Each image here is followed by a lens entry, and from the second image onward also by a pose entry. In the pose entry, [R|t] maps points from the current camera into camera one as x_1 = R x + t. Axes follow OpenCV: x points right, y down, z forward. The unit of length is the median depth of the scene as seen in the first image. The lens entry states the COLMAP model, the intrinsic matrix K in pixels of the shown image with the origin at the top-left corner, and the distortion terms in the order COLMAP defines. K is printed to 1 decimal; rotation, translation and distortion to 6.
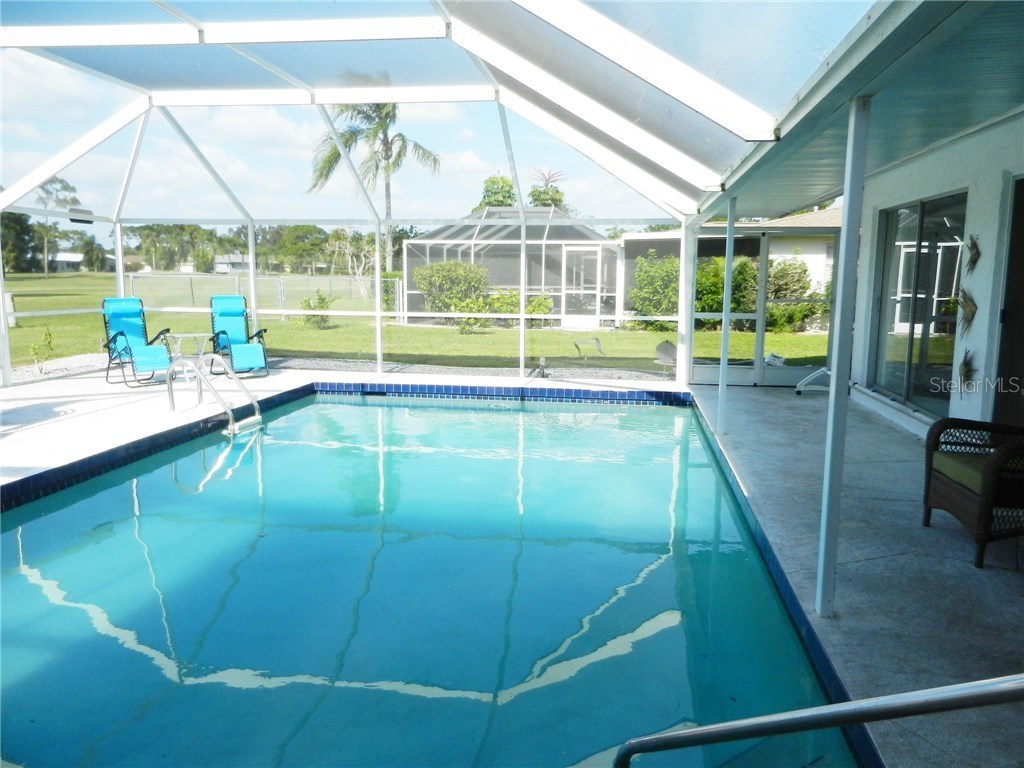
lens RADIAL K [[759.8, 0, 514.9], [0, 759.8, 383.8], [0, 0, 1]] dist [0.005939, -0.001556]
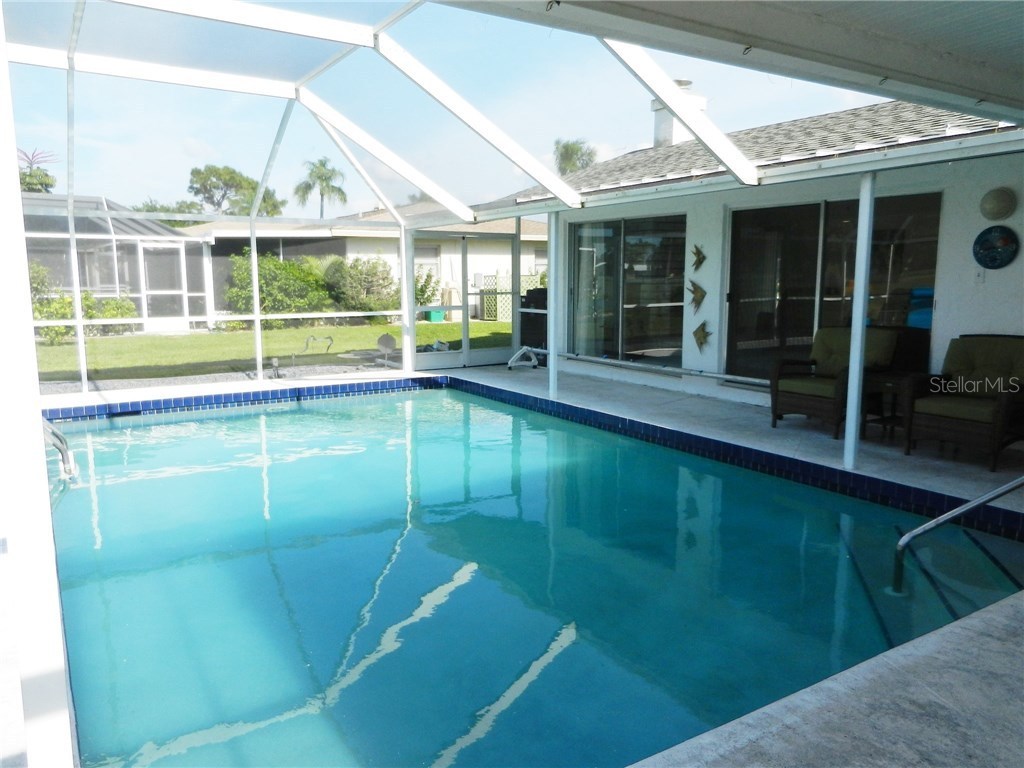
lens RADIAL K [[759.8, 0, 530.4], [0, 759.8, 391.6], [0, 0, 1]] dist [0.005939, -0.001556]
pose [[0.751680, -0.110239, 0.650249, -0.356261], [0.101140, 0.993537, 0.051522, -0.009231], [-0.651726, 0.027038, 0.757972, 0.041994]]
